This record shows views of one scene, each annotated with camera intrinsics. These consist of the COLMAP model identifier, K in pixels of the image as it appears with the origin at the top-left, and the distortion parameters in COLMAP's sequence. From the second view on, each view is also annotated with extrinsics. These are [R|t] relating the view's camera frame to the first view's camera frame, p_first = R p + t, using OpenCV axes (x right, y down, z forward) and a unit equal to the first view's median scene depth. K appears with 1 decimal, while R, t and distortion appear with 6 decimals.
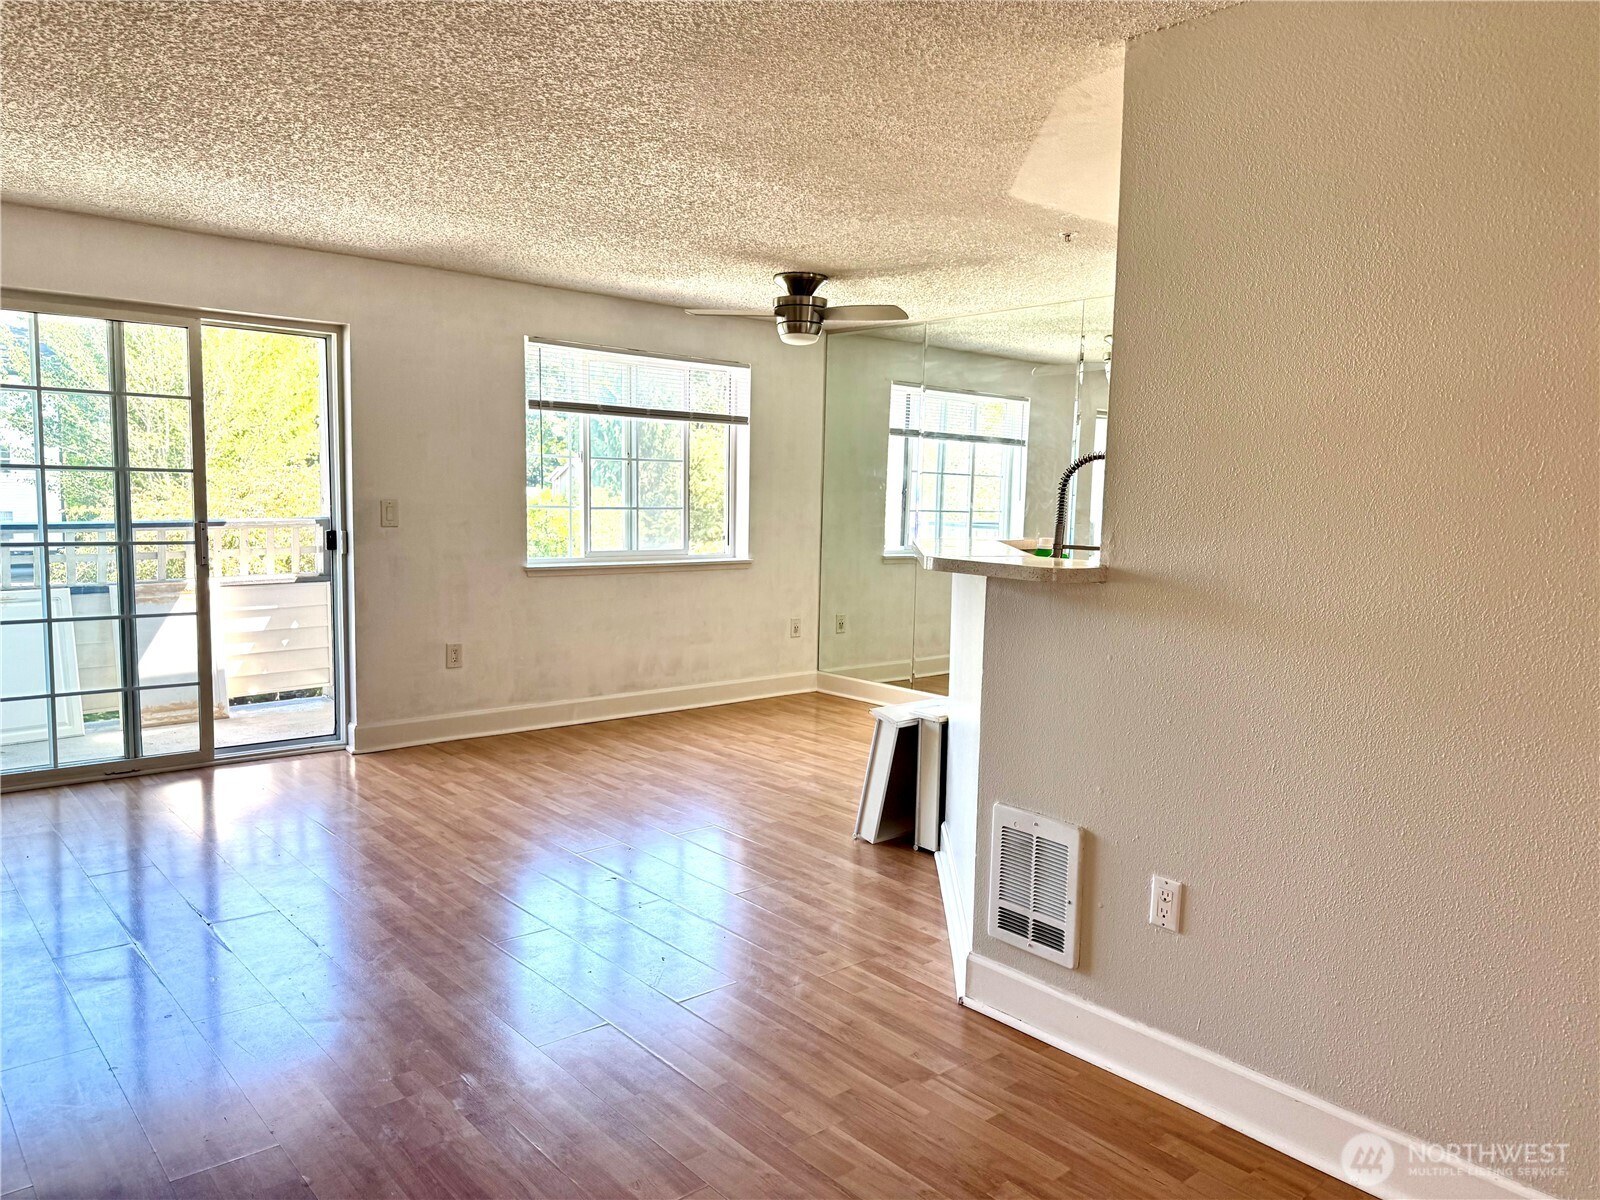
lens RADIAL K [[1116.4, 0, 808.3], [0, 1116.4, 628.8], [0, 0, 1]] dist [0.152001, -0.333829]
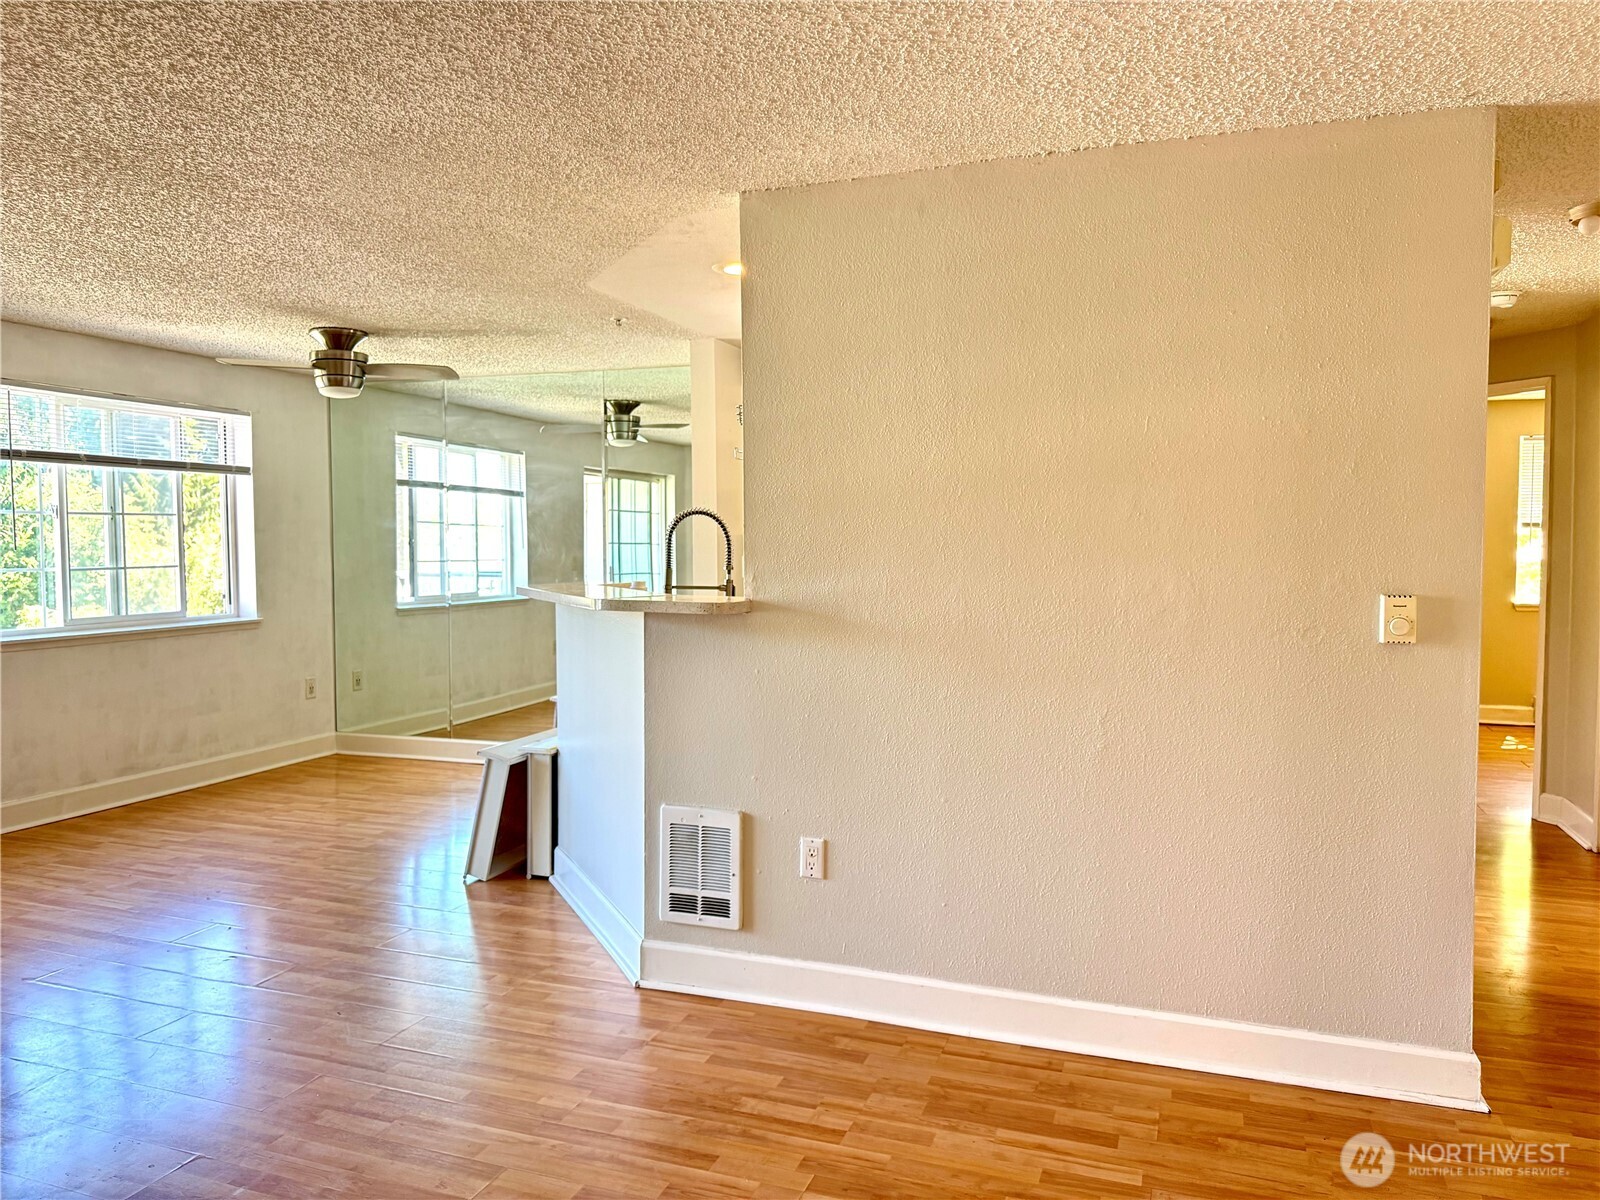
lens RADIAL K [[1120.4, 0, 818.0], [0, 1120.4, 614.9], [0, 0, 1]] dist [0.106900, -0.144408]
pose [[0.873364, -0.055395, 0.483908, -0.140755], [0.081199, 0.996167, -0.032514, 0.004759], [-0.480253, 0.067690, 0.874514, -0.068414]]
